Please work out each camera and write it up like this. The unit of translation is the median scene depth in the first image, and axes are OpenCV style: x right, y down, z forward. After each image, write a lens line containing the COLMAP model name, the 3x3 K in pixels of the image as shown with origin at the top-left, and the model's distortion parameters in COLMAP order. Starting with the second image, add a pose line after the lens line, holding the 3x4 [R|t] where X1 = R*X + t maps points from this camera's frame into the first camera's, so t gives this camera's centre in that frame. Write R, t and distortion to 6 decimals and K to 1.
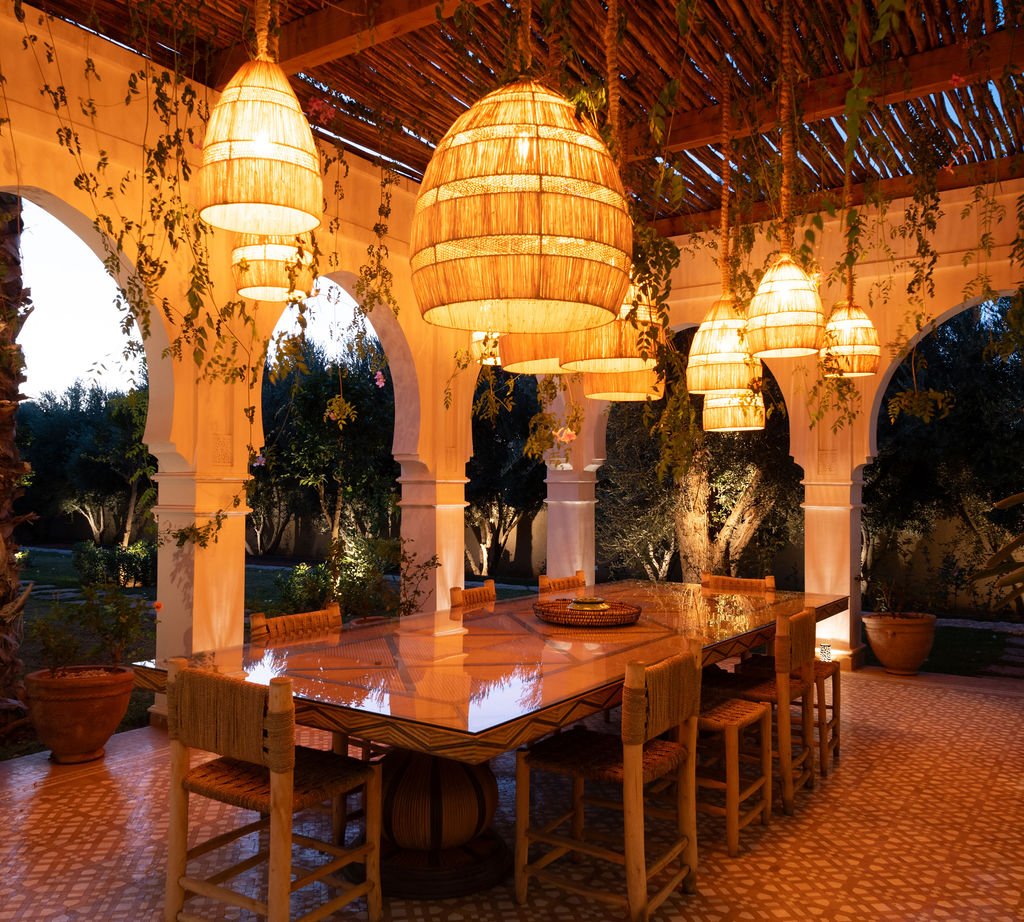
lens RADIAL K [[858.9, 0, 513.1], [0, 858.9, 463.4], [0, 0, 1]] dist [0.017649, 0.006891]
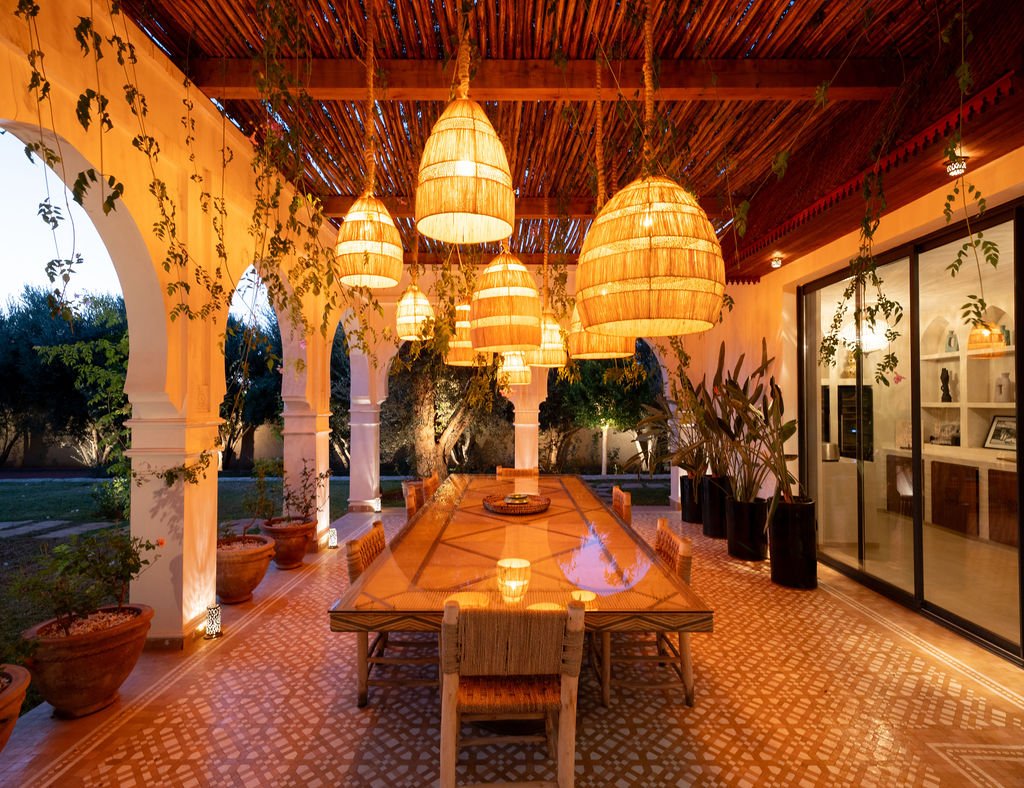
lens RADIAL K [[485.6, 0, 510.9], [0, 485.6, 394.3], [0, 0, 1]] dist [0.006274, -0.000359]
pose [[0.832447, 0.004795, 0.554084, -0.266941], [-0.009171, 0.999945, 0.005125, -0.021289], [-0.554029, -0.009348, 0.832445, 0.162792]]
